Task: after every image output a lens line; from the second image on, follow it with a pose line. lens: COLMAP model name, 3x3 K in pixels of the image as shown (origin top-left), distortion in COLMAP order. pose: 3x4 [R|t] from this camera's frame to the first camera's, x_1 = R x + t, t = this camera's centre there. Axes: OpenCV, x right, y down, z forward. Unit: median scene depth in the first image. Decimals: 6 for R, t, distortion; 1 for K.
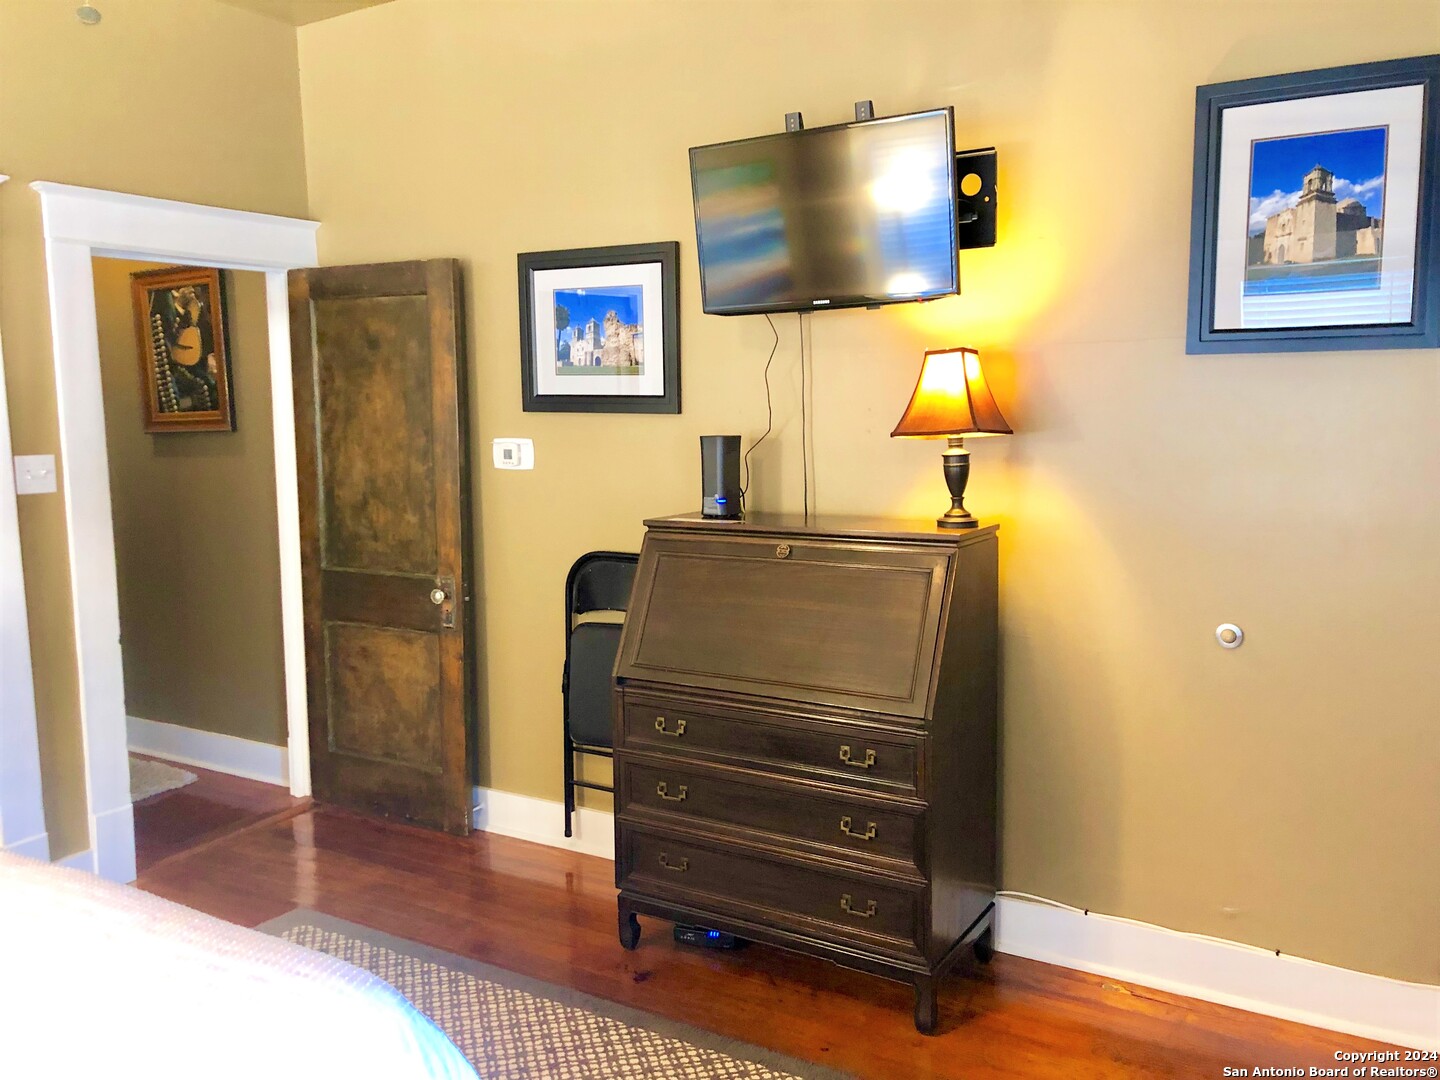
lens RADIAL K [[1182.4, 0, 718.7], [0, 1182.4, 532.6], [0, 0, 1]] dist [0.044292, -0.045929]
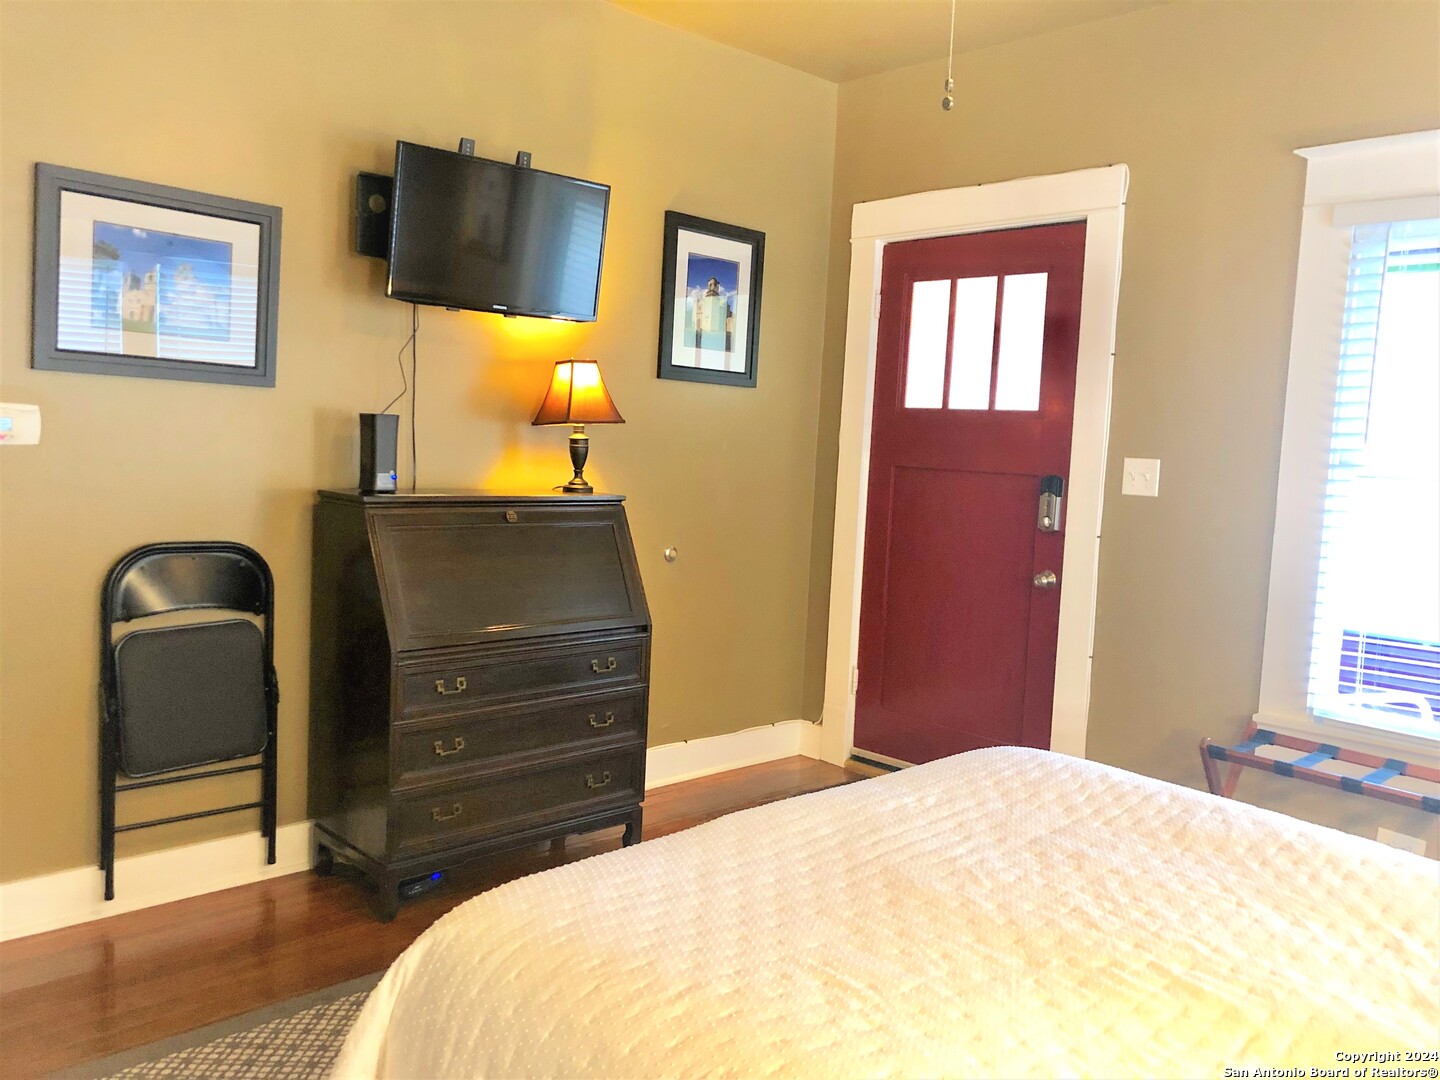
lens RADIAL K [[1182.4, 0, 726.2], [0, 1182.4, 541.9], [0, 0, 1]] dist [0.044292, -0.045929]
pose [[0.240155, -0.067698, 0.968371, -1.063256], [0.050178, 0.997097, 0.057263, -0.016995], [-0.969437, 0.034839, 0.242855, 0.510877]]
